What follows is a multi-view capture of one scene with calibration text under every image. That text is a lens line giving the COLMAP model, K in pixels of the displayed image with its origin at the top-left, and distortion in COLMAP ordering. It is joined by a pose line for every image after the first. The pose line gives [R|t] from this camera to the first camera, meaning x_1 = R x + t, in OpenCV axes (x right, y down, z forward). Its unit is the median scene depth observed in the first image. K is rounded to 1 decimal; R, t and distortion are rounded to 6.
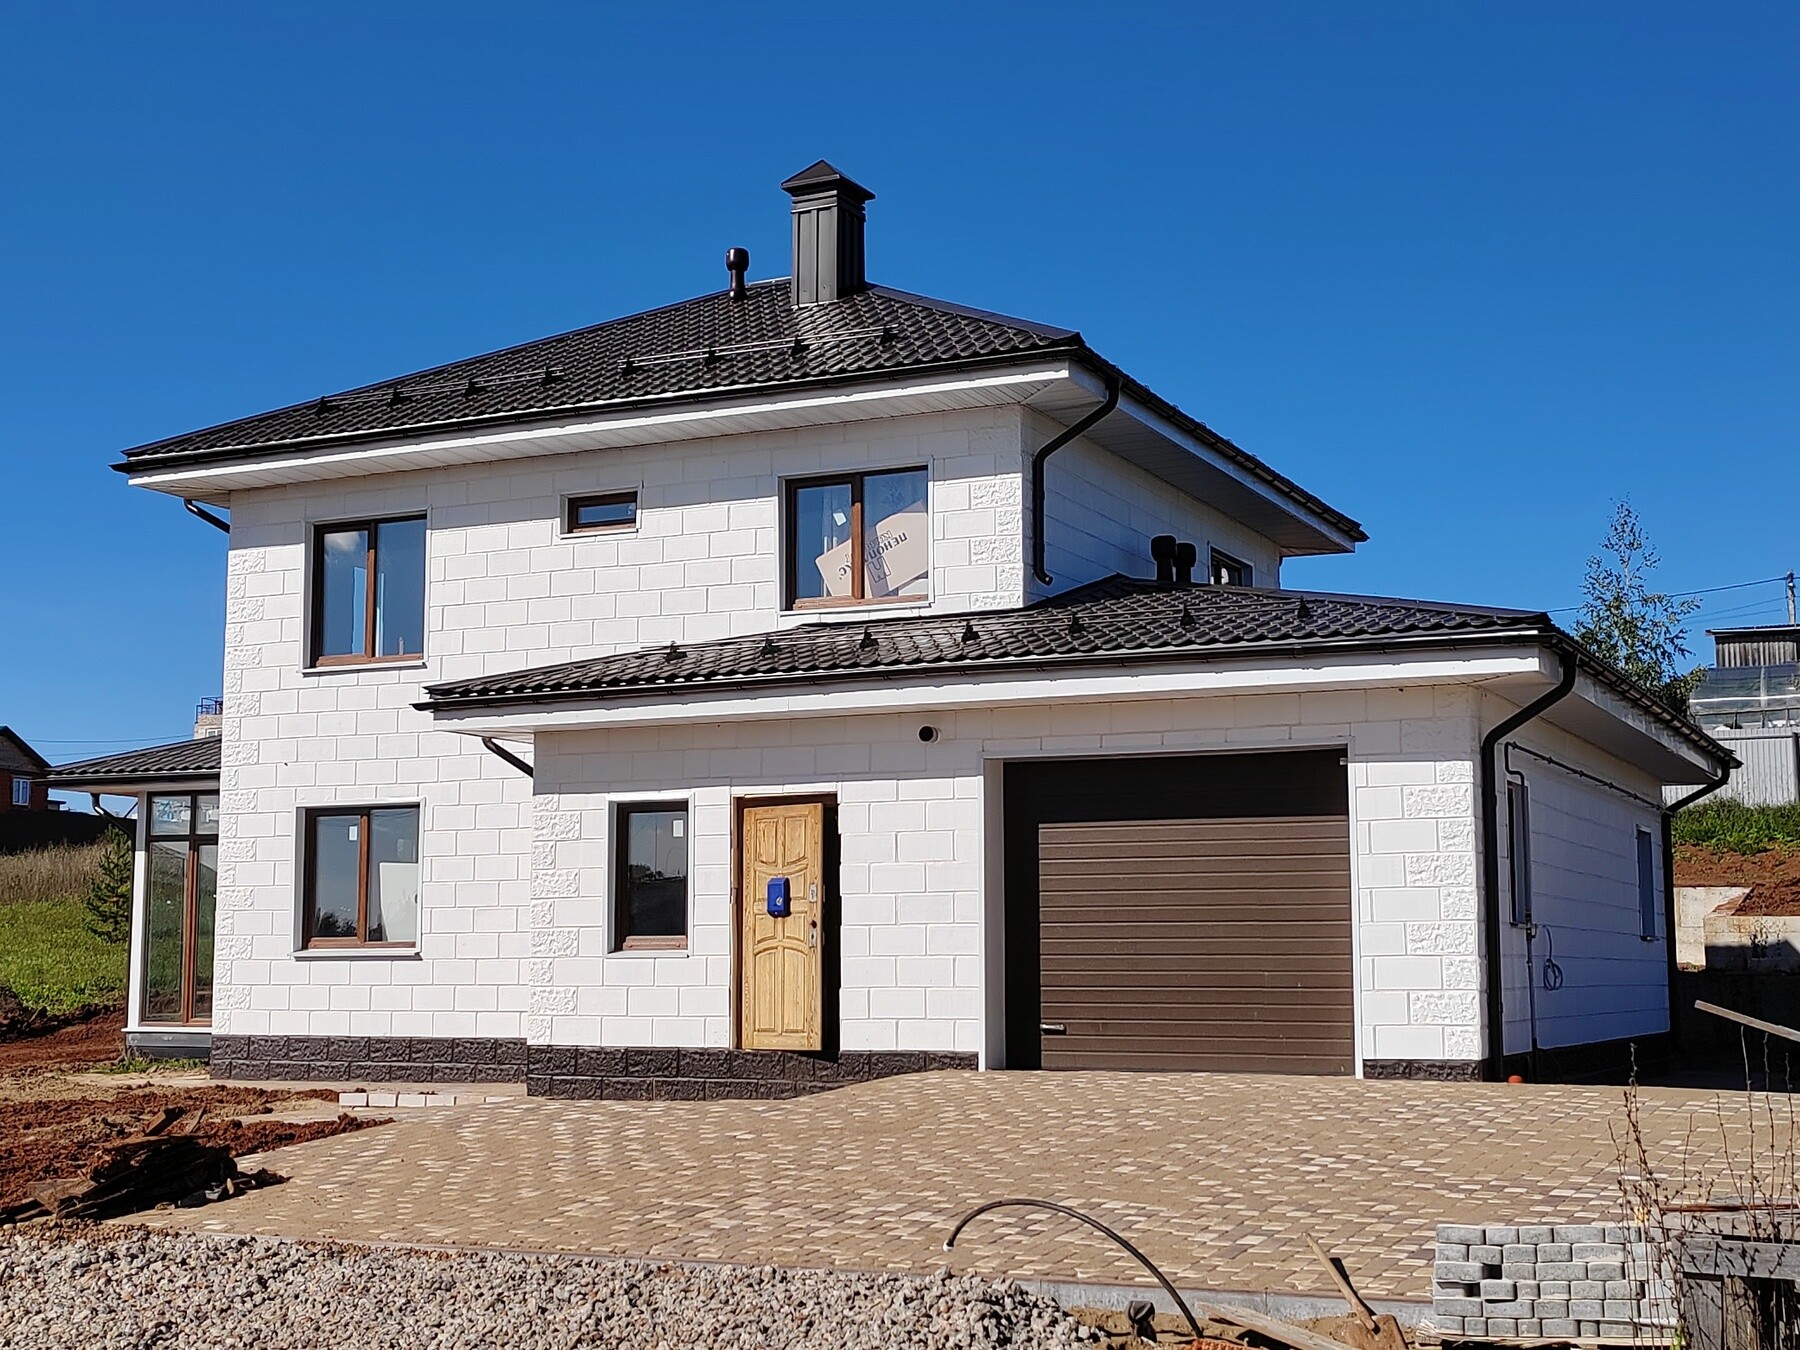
lens RADIAL K [[2443.5, 0, 898.7], [0, 2443.5, 674.9], [0, 0, 1]] dist [0.023514, 0.000000]
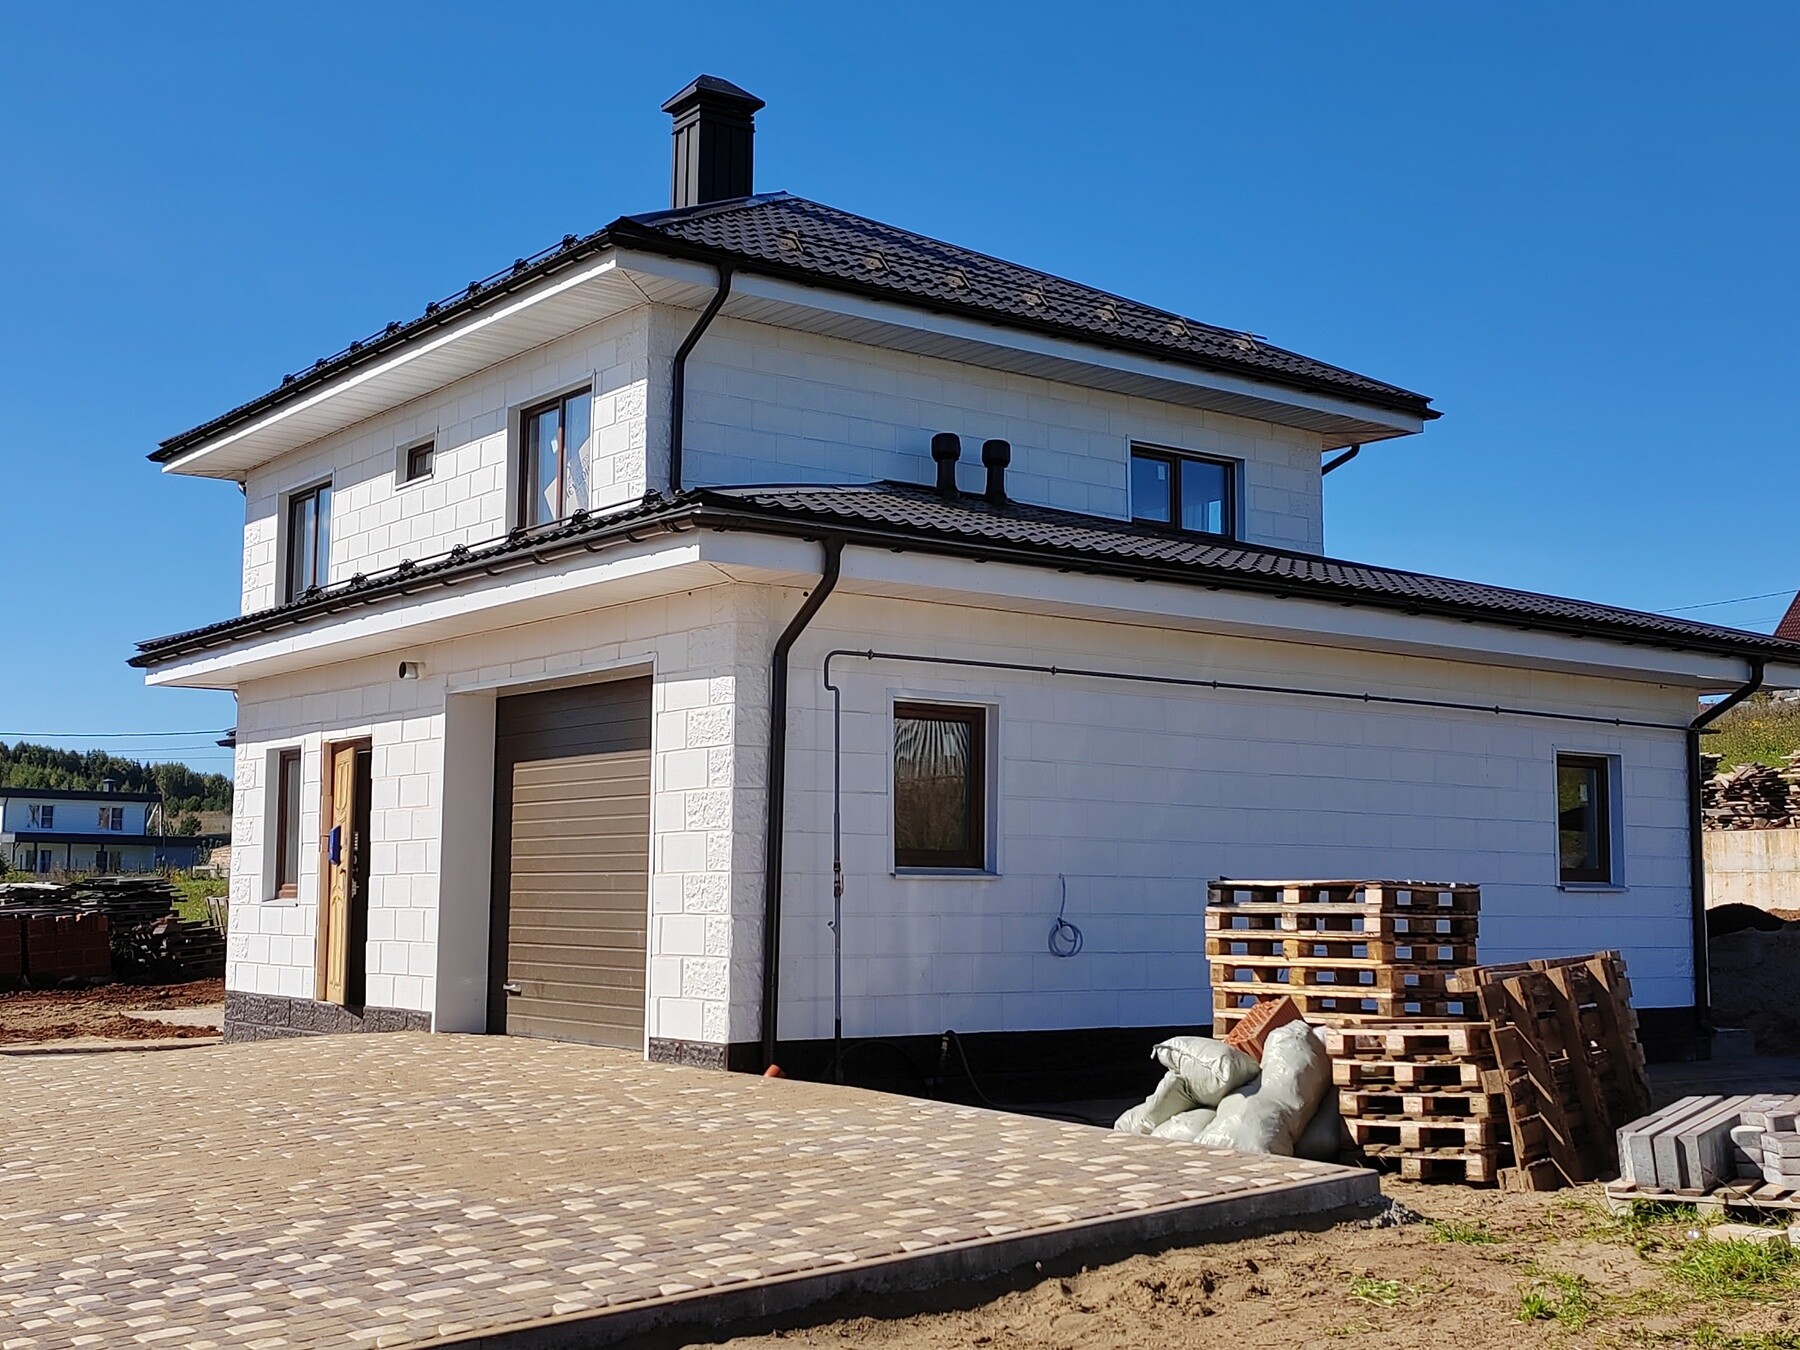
lens RADIAL K [[2242.0, 0, 900.9], [0, 2242.0, 672.7], [0, 0, 1]] dist [-0.032093, 0.000000]
pose [[0.884626, -0.040159, -0.464568, 0.570382], [0.048594, 0.998799, 0.006191, 0.028895], [0.463762, -0.028052, 0.885516, 0.331171]]
